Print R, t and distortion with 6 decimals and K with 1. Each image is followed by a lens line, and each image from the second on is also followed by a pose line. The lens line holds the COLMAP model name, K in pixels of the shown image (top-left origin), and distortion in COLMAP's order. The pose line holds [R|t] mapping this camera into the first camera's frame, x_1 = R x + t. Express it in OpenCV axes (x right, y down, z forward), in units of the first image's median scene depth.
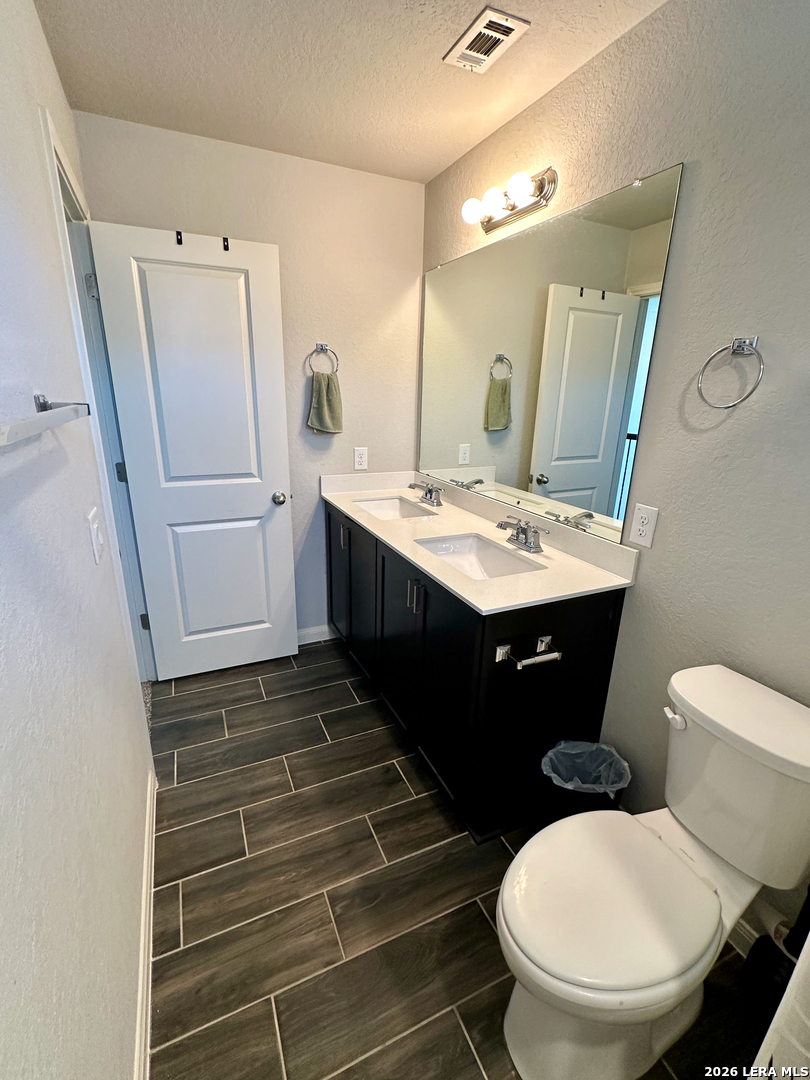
lens RADIAL K [[487.7, 0, 405.0], [0, 487.7, 540.0], [0, 0, 1]] dist [-0.001292, -0.000119]
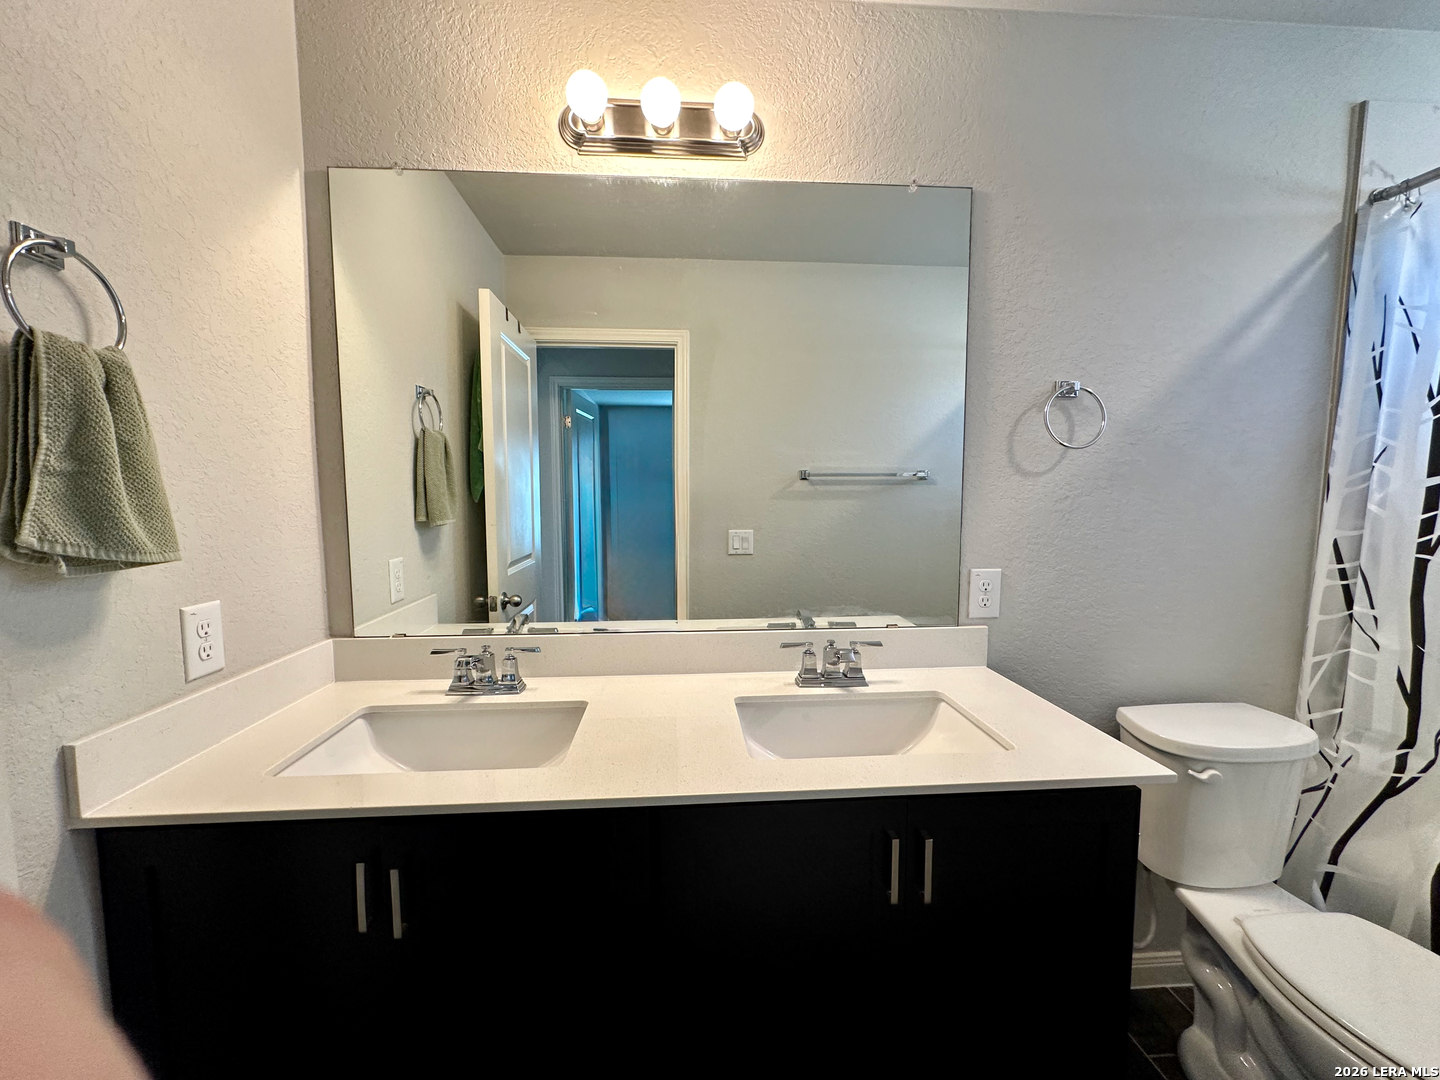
lens RADIAL K [[576.6, 0, 720.0], [0, 576.6, 540.0], [0, 0, 1]] dist [-0.000293, -0.000017]
pose [[0.357995, -0.099917, 0.928362, -0.513525], [0.289480, 0.957145, -0.008615, -0.217934], [-0.887717, 0.271827, 0.371577, 0.939355]]
